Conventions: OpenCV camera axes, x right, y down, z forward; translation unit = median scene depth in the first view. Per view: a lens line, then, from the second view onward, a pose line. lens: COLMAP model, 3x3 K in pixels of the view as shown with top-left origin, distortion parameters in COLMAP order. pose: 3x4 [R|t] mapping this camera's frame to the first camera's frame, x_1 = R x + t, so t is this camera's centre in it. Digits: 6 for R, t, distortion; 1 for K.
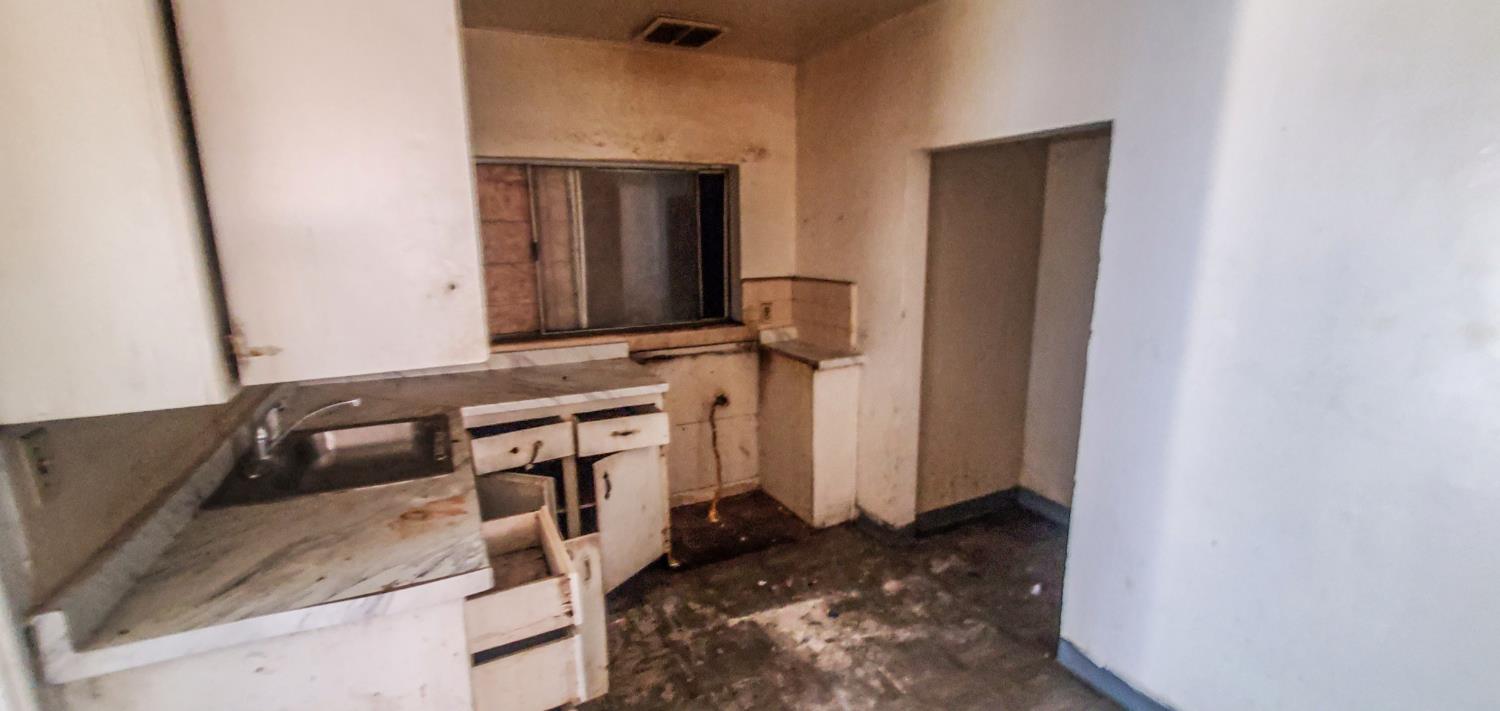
lens RADIAL K [[630.4, 0, 730.8], [0, 630.4, 369.7], [0, 0, 1]] dist [-0.002010, -0.000730]
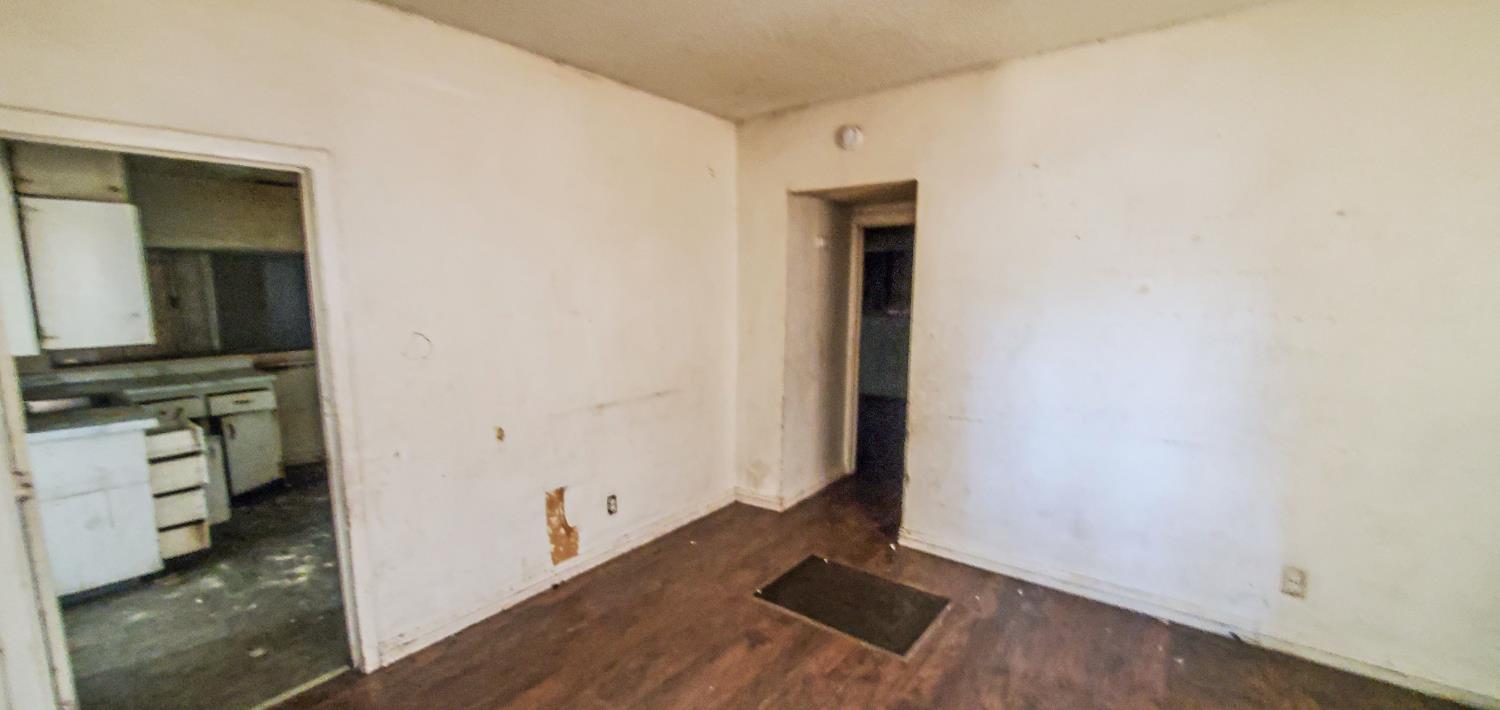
lens RADIAL K [[602.4, 0, 723.4], [0, 602.4, 368.8], [0, 0, 1]] dist [-0.001488, 0.000081]
pose [[0.903888, -0.060113, 0.423525, 0.317816], [0.091029, 0.994430, -0.053129, 0.204221], [-0.417972, 0.086576, 0.904325, -1.034194]]
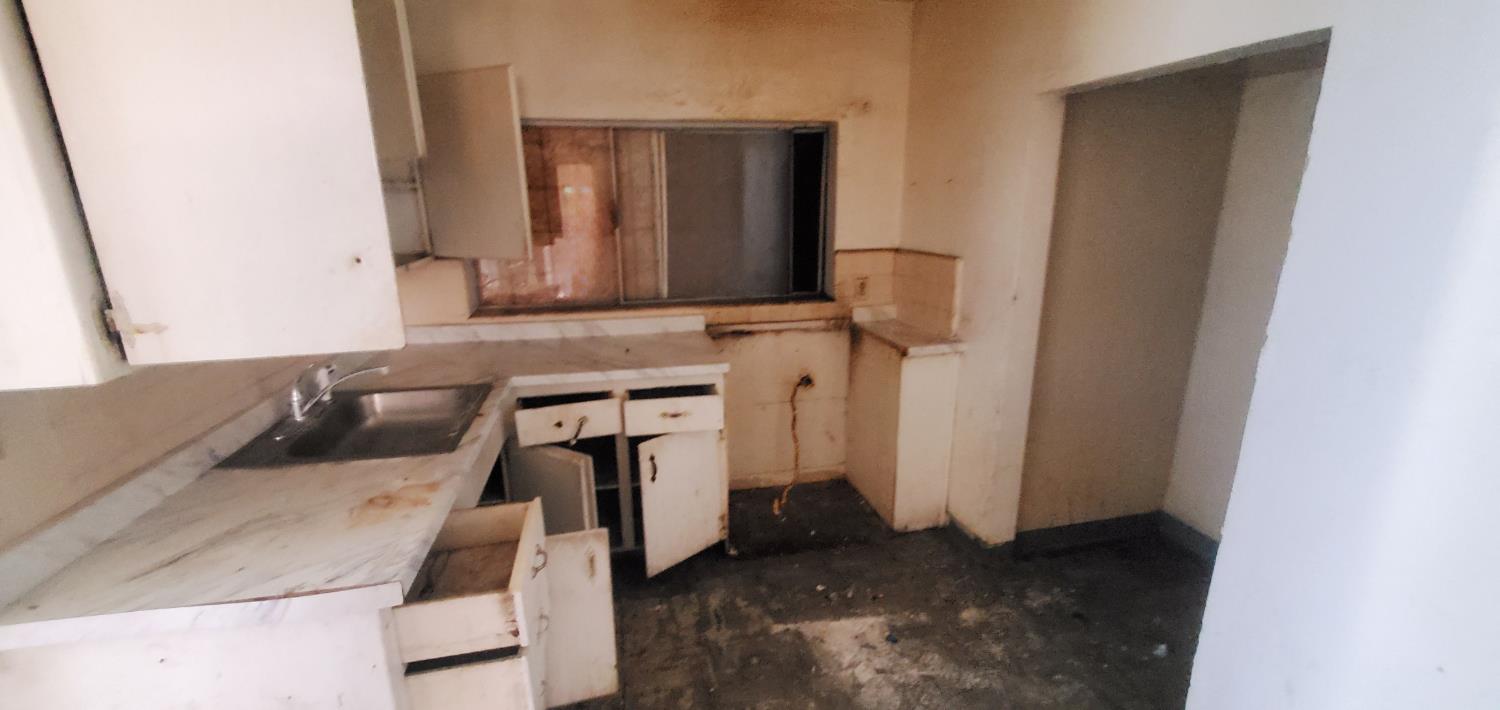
lens RADIAL K [[602.4, 0, 723.4], [0, 602.4, 368.8], [0, 0, 1]] dist [-0.001488, 0.000081]
pose [[0.967449, 0.066375, -0.244206, 0.105861], [-0.051786, 0.996495, 0.065693, -0.027237], [0.247711, -0.050908, 0.967496, 0.137475]]
